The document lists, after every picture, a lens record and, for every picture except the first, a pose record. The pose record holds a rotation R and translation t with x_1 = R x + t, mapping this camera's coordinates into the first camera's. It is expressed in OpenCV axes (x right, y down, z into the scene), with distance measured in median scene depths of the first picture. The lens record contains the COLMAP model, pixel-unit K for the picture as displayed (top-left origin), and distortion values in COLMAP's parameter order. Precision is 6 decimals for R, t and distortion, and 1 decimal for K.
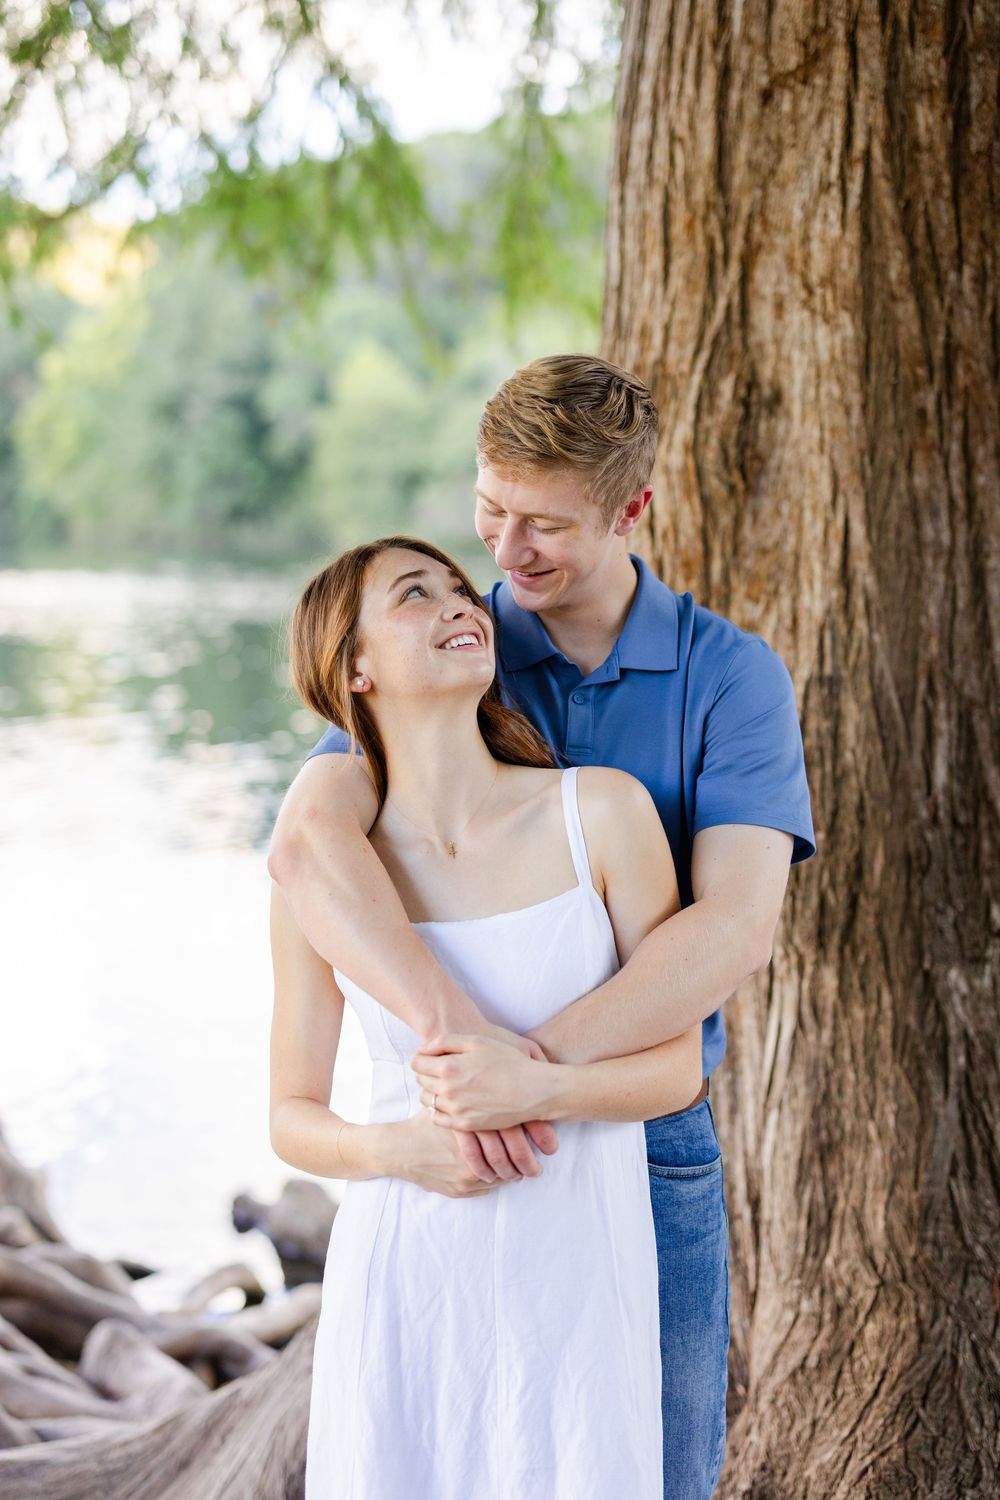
lens RADIAL K [[2274.9, 0, 474.7], [0, 2274.9, 768.3], [0, 0, 1]] dist [-0.012455, 0.172064]
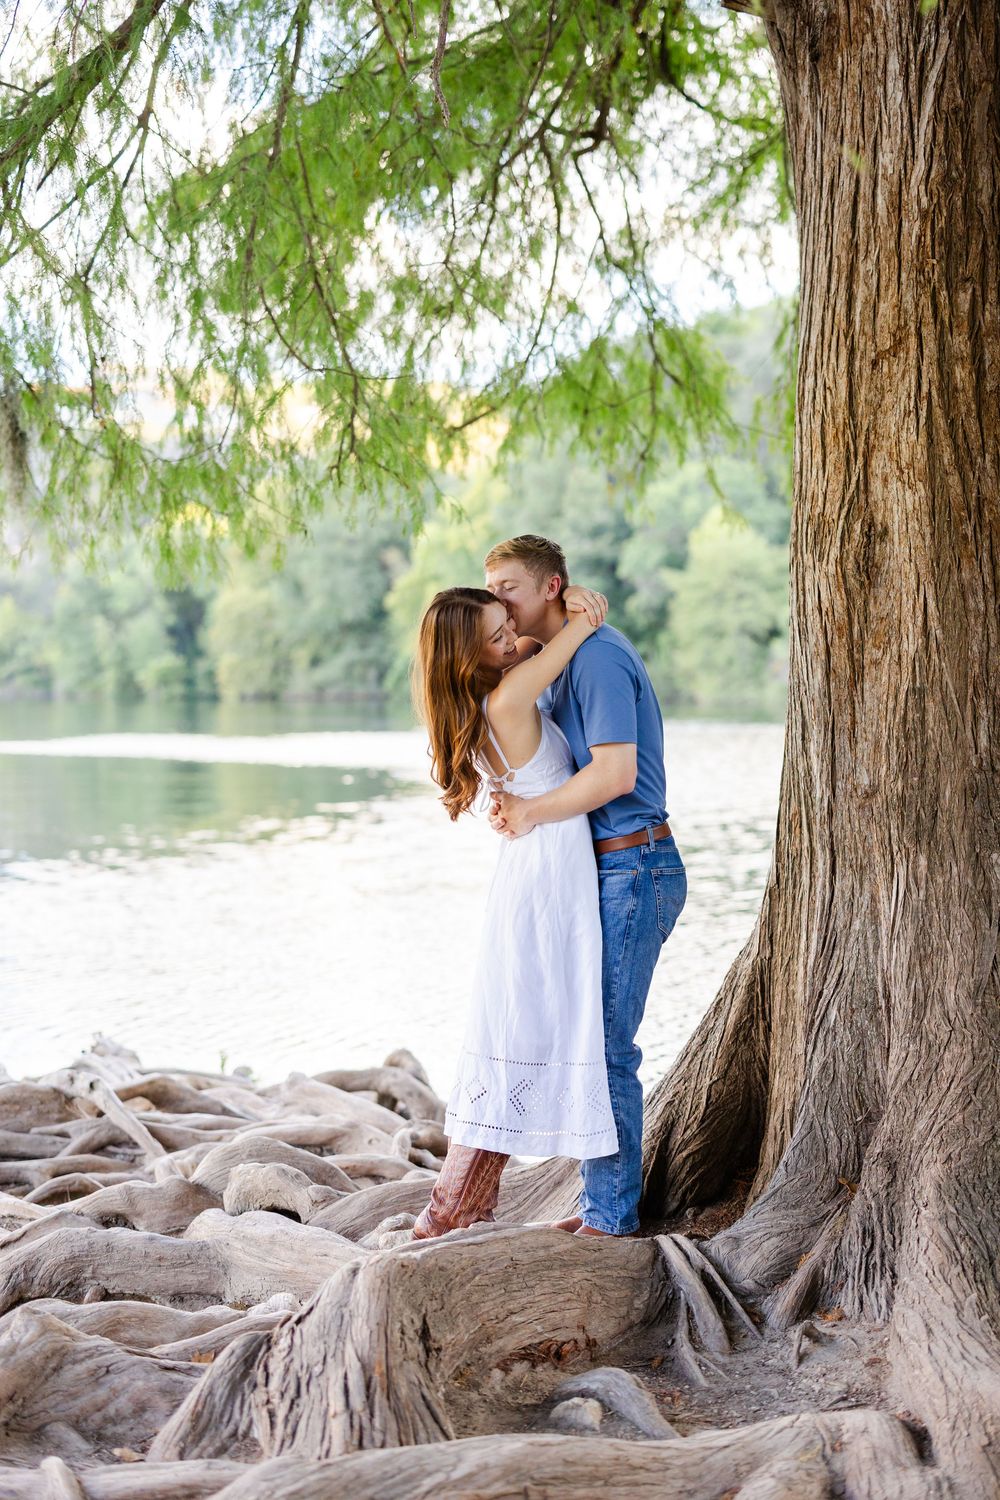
lens RADIAL K [[2197.0, 0, 500.0], [0, 2197.0, 750.0], [0, 0, 1]] dist [0.012876, -0.038062]
pose [[0.988764, -0.022710, -0.147753, 0.086901], [0.011560, 0.997049, -0.075889, 0.132938], [0.149040, 0.073329, 0.986108, -0.718462]]
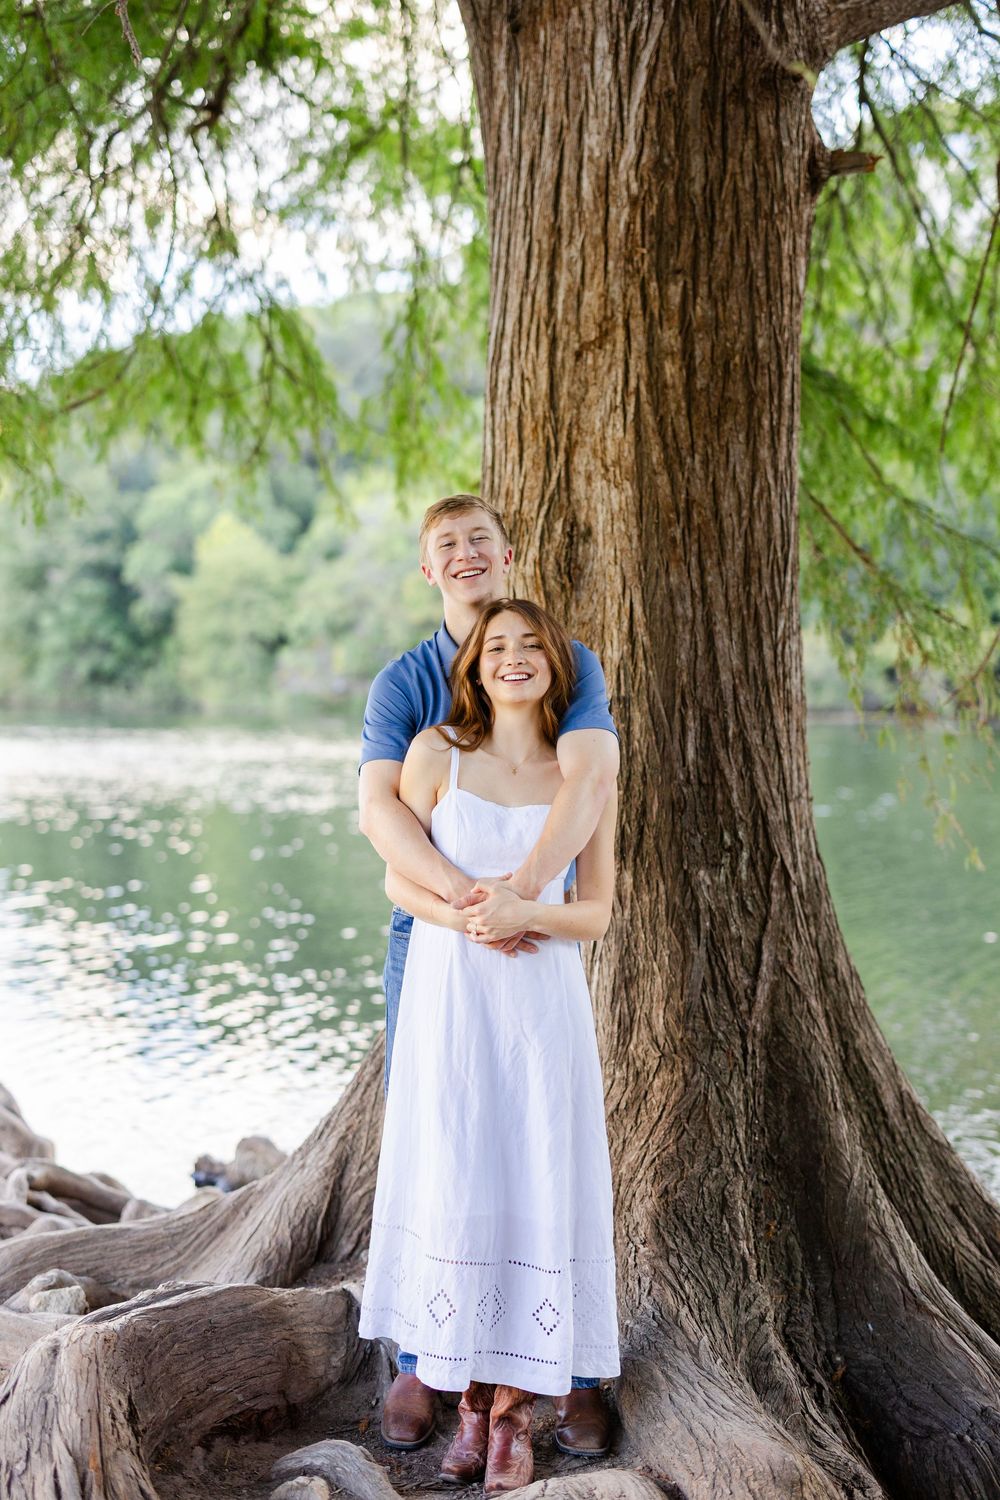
lens RADIAL K [[2197.0, 0, 500.0], [0, 2197.0, 750.0], [0, 0, 1]] dist [0.012876, -0.038062]
pose [[0.996991, -0.014377, 0.076178, -0.058367], [0.020175, 0.996911, -0.075909, 0.120001], [-0.074851, 0.077217, 0.994201, -0.597959]]
